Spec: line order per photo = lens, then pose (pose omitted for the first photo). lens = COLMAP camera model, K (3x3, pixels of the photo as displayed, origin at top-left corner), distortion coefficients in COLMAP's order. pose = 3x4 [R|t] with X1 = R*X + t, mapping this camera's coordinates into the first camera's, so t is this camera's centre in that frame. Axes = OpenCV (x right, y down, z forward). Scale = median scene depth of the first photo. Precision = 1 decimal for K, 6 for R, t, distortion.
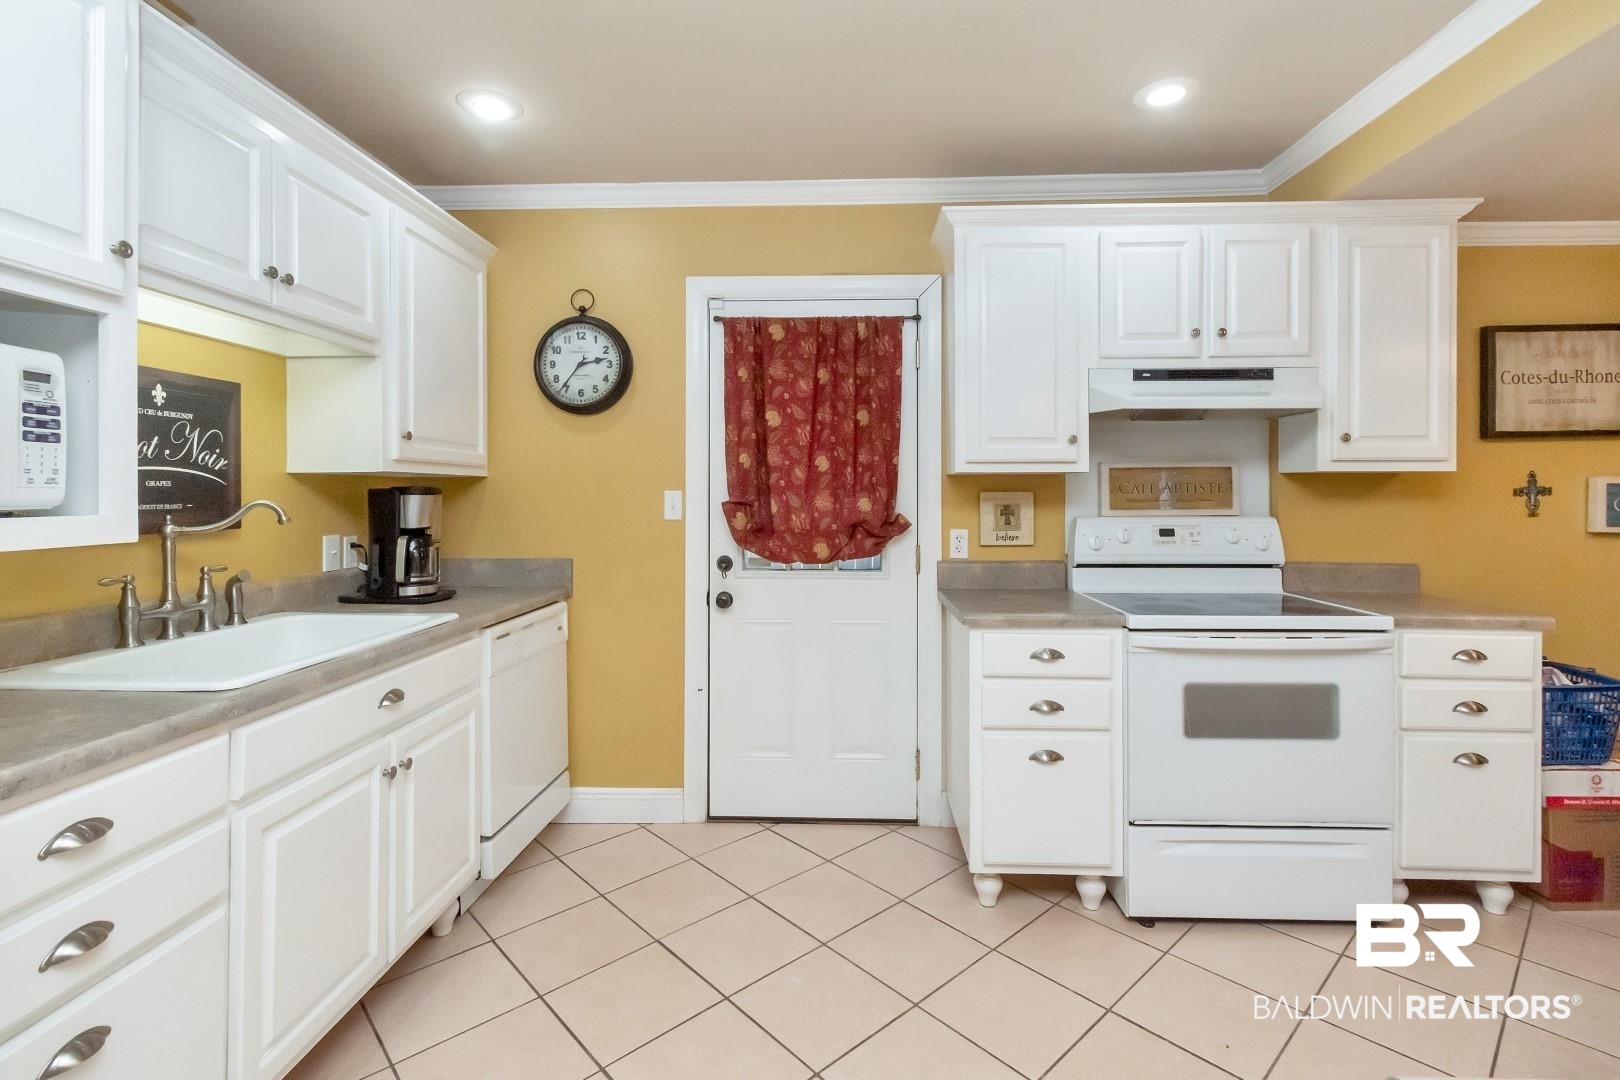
lens RADIAL K [[746.5, 0, 834.2], [0, 746.5, 484.7], [0, 0, 1]] dist [0.004899, -0.000027]
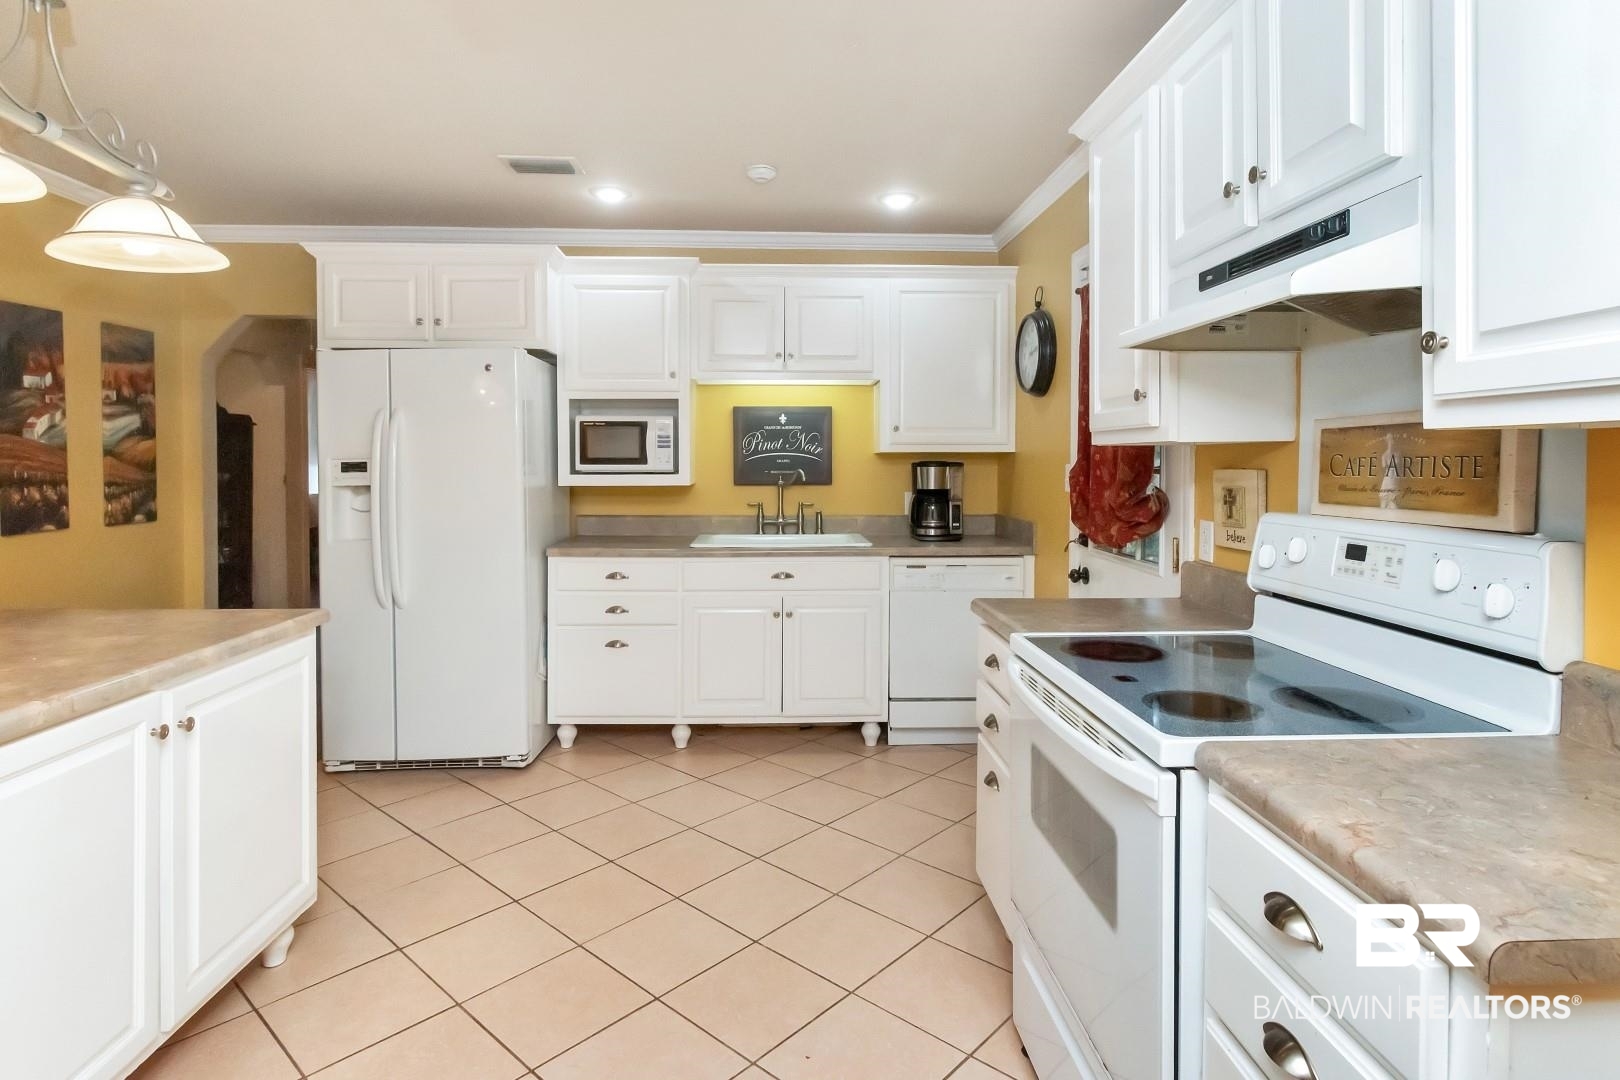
lens RADIAL K [[870.4, 0, 810.0], [0, 870.4, 472.8], [0, 0, 1]] dist [0.000860, -0.000677]
pose [[0.078746, 0.016254, -0.996762, 0.983172], [0.013213, 0.999762, 0.017347, -0.006094], [0.996807, -0.014536, 0.078512, 0.560560]]
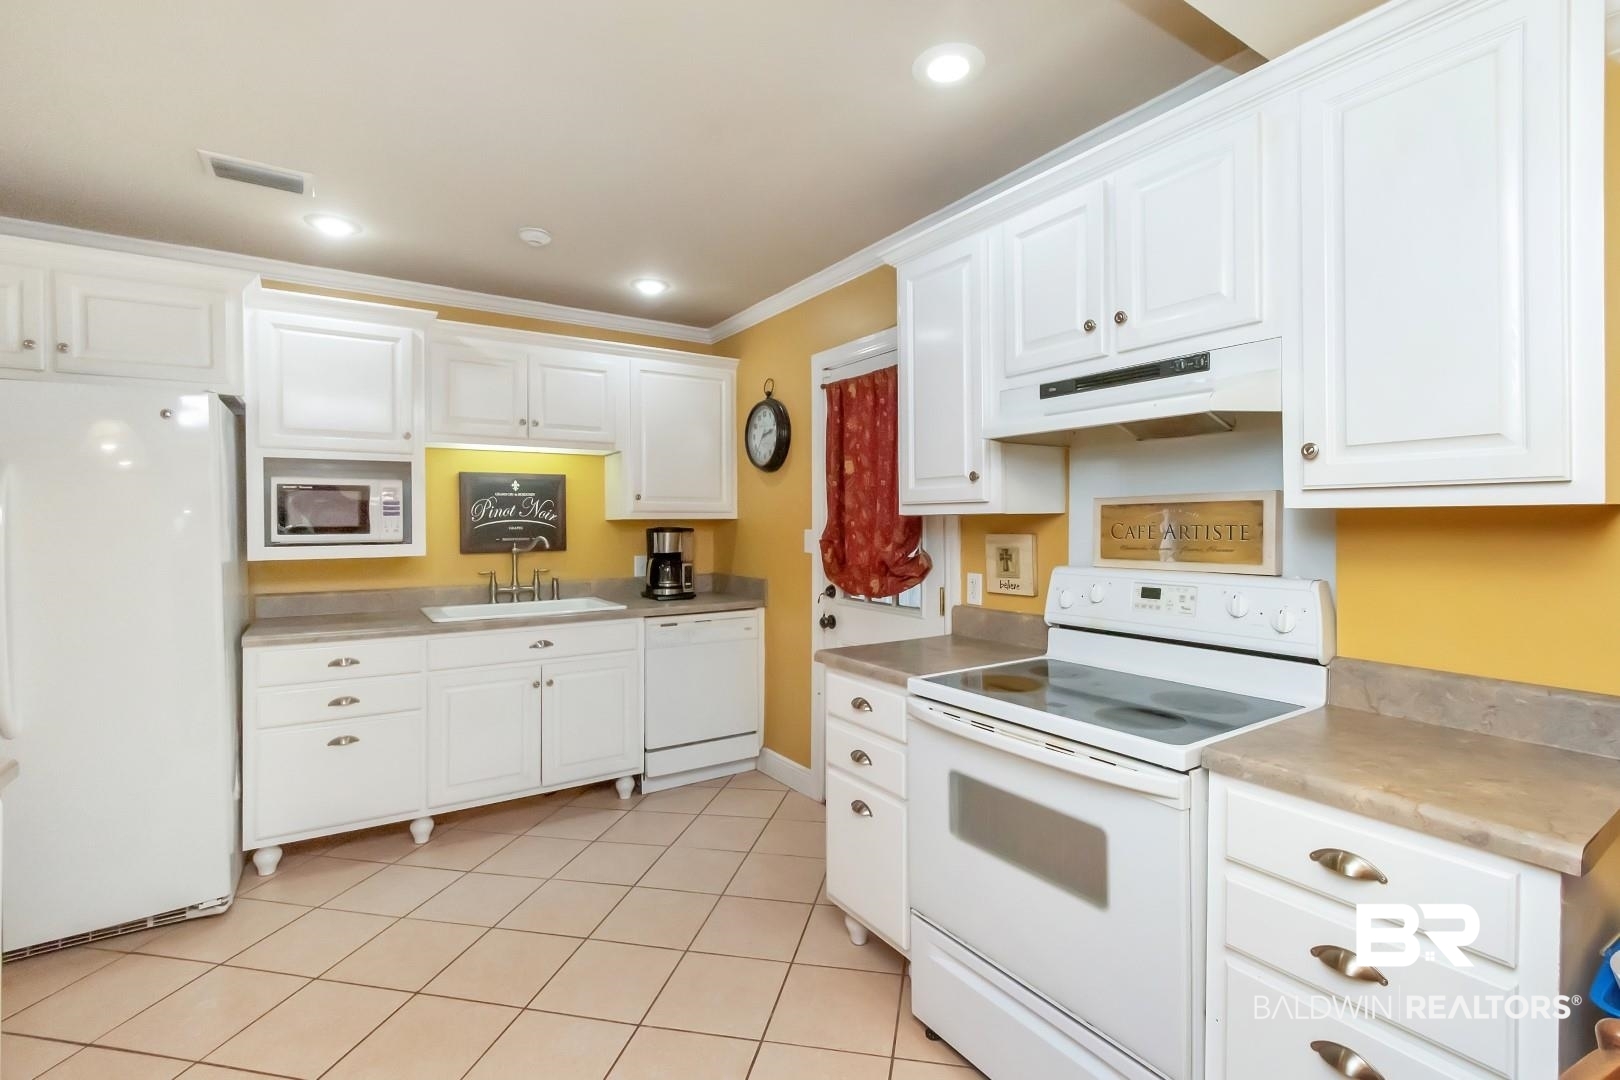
lens RADIAL K [[739.4, 0, 832.4], [0, 739.4, 521.4], [0, 0, 1]] dist [0.001991, 0.000158]
pose [[0.589639, -0.001417, -0.807666, 0.819908], [0.014718, 0.999851, 0.008990, -0.016568], [0.807533, -0.017188, 0.589572, 0.315022]]
